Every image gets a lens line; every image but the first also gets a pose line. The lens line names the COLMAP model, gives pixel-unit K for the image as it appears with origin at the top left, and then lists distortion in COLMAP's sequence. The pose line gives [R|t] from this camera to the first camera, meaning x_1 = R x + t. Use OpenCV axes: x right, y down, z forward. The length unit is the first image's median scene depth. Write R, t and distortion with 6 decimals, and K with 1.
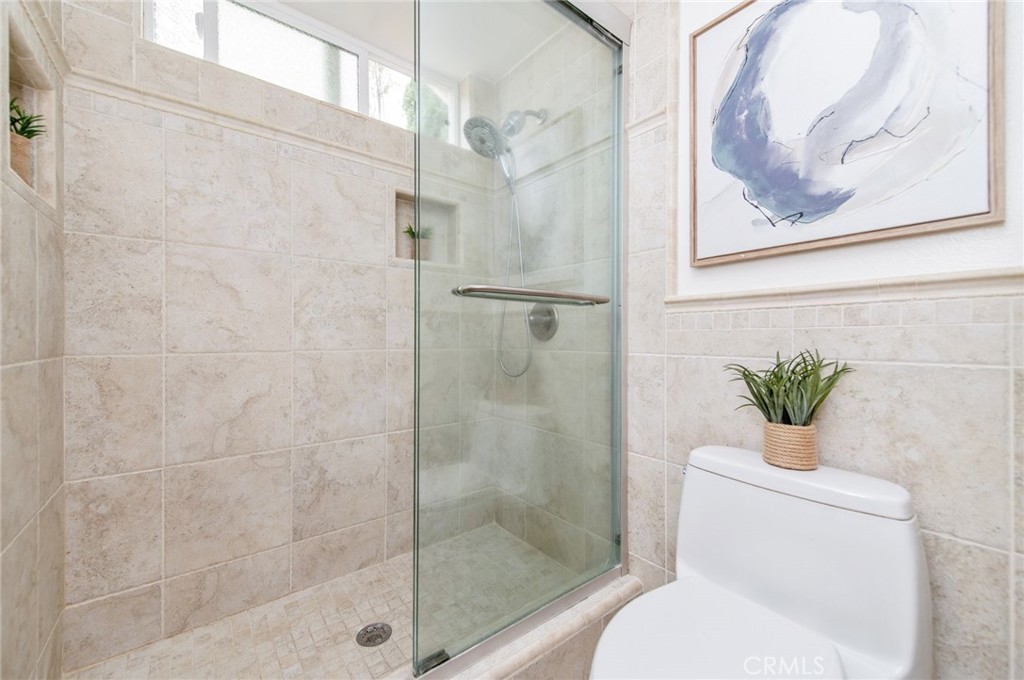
lens RADIAL K [[399.4, 0, 515.7], [0, 399.4, 337.5], [0, 0, 1]] dist [0.014663, -0.004006]
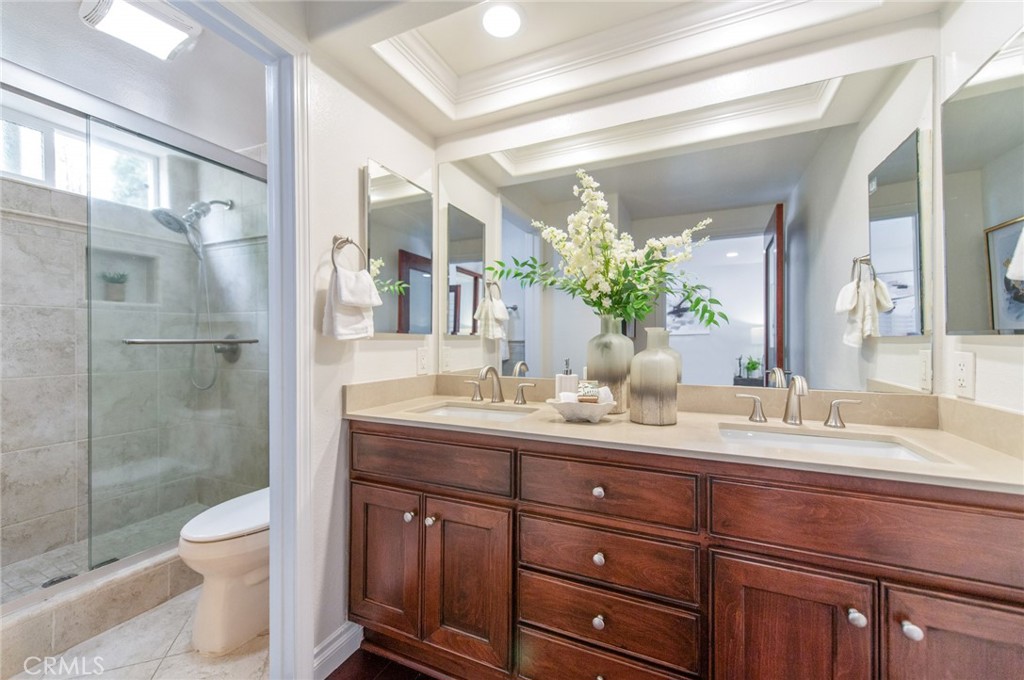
lens RADIAL K [[399.4, 0, 511.5], [0, 399.4, 340.3], [0, 0, 1]] dist [0.014663, -0.004006]
pose [[0.889760, -0.004863, 0.456403, 0.313130], [0.003767, 0.999987, 0.003310, -0.075265], [-0.456414, -0.001226, 0.889767, -0.746358]]
